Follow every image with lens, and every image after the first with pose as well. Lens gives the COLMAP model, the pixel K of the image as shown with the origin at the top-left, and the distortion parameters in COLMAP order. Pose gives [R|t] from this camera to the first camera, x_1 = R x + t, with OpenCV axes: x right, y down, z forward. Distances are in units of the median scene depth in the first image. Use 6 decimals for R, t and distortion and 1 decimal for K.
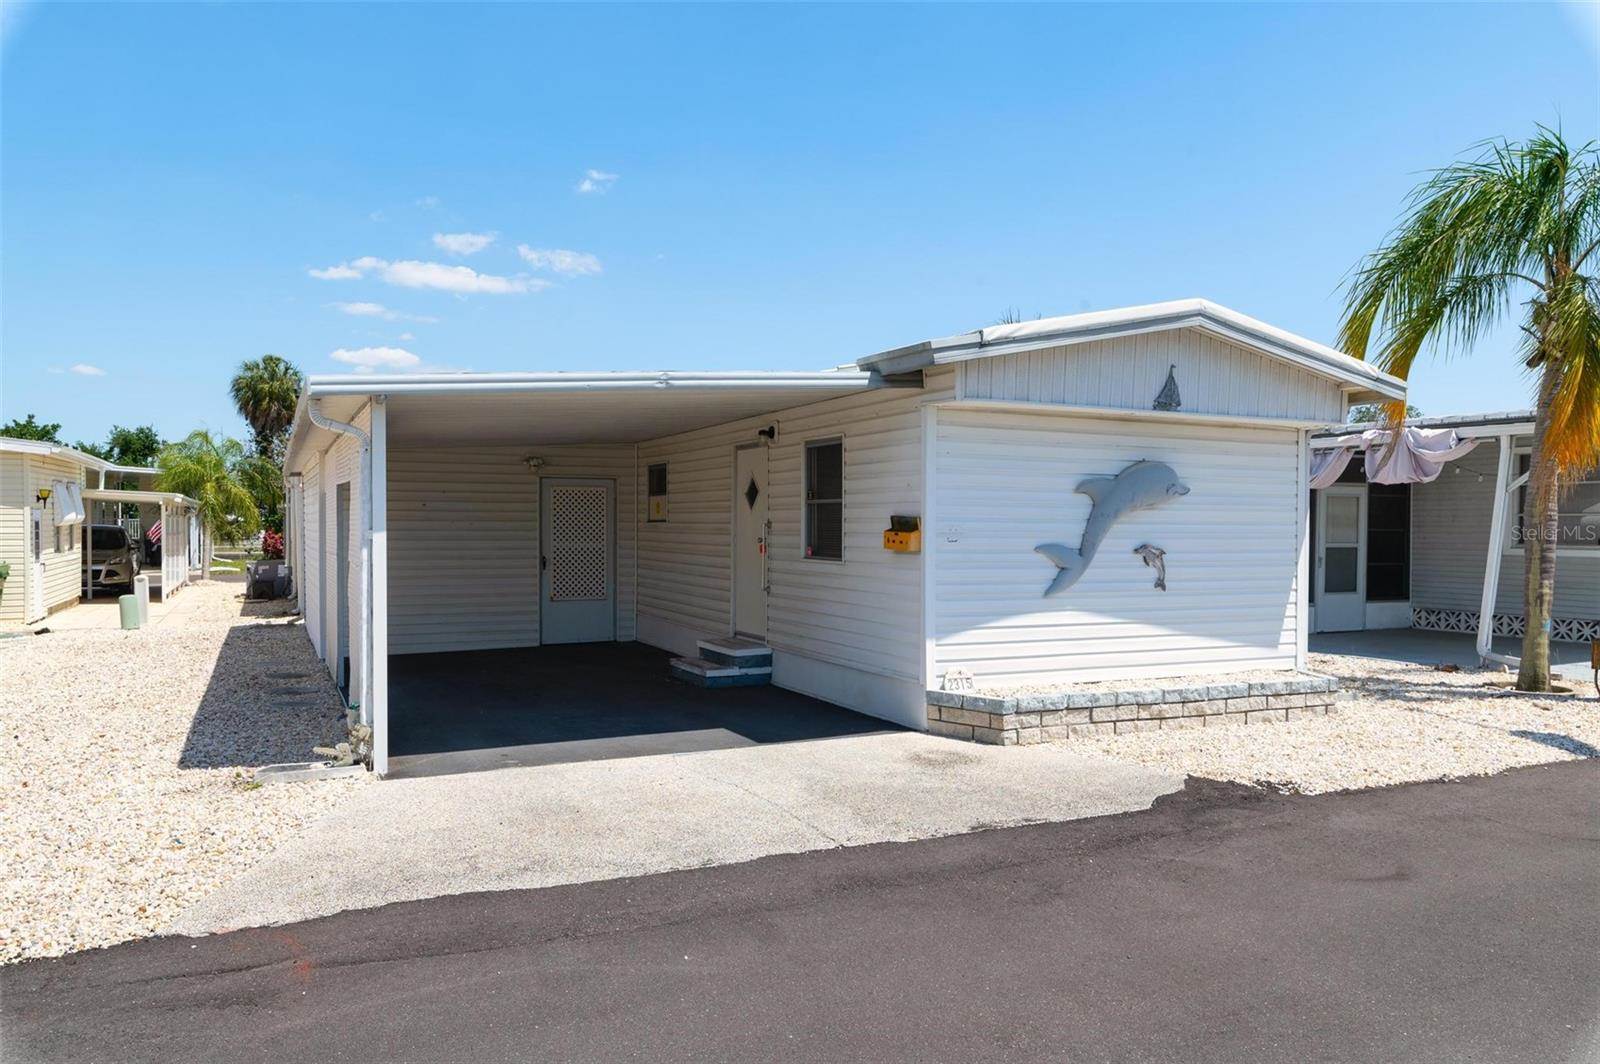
lens RADIAL K [[1146.8, 0, 800.0], [0, 1146.8, 532.0], [0, 0, 1]] dist [0.000043, 0.001467]
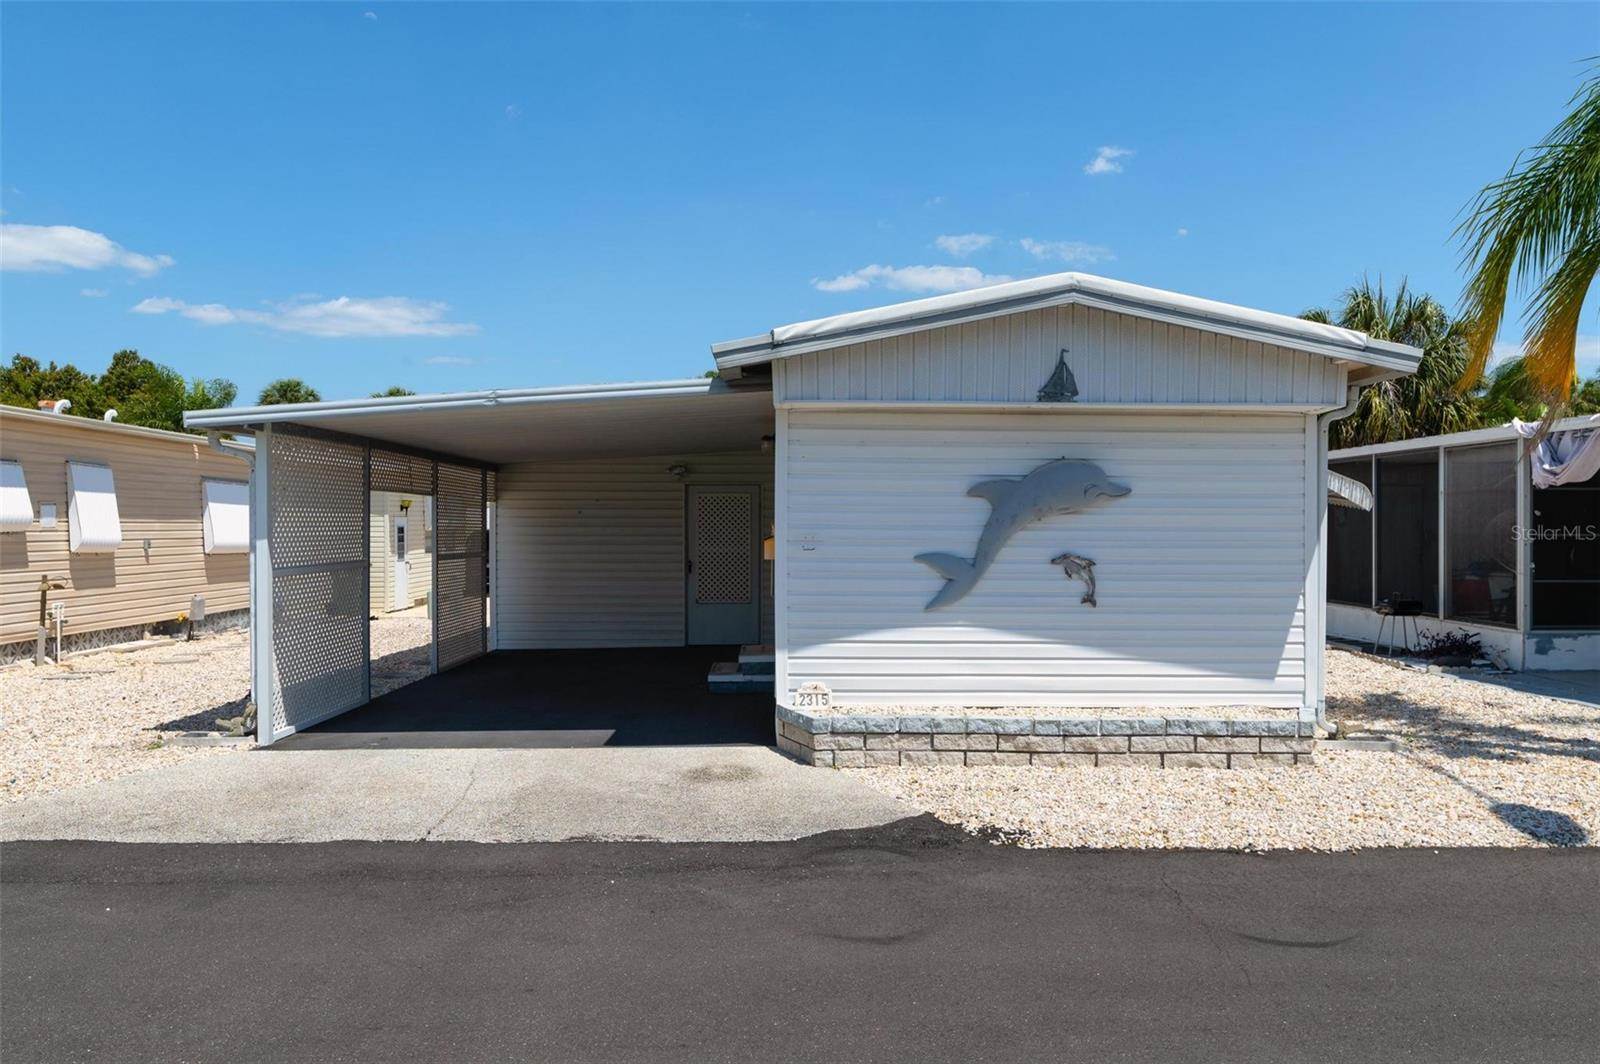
lens RADIAL K [[1188.5, 0, 800.0], [0, 1188.5, 532.0], [0, 0, 1]] dist [0.001009, 0.002227]
pose [[0.911424, -0.000892, -0.411468, 0.533156], [0.000488, 0.999999, -0.001086, -0.005612], [0.411468, 0.000789, 0.911424, 0.095410]]
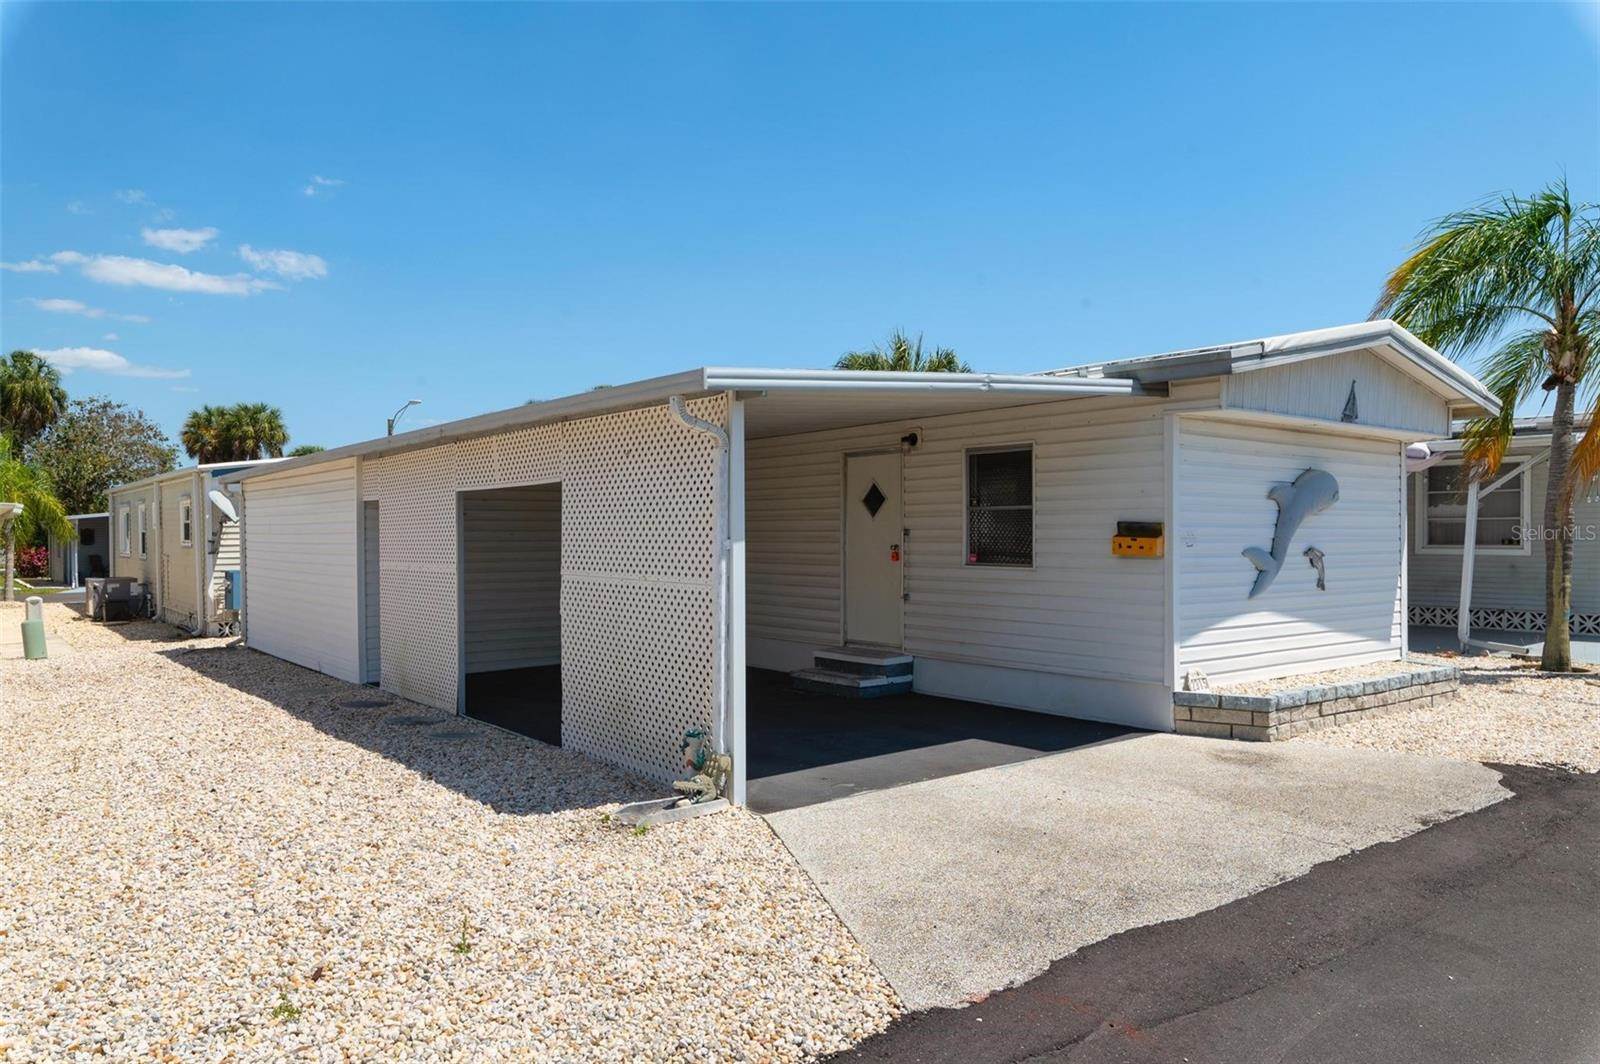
lens RADIAL K [[1105.8, 0, 800.0], [0, 1105.8, 532.0], [0, 0, 1]] dist [-0.001222, 0.000204]
pose [[0.974993, -0.007433, 0.222113, -0.428710], [0.009143, 0.999936, -0.006670, -0.001086], [-0.222049, 0.008534, 0.974998, 0.108979]]
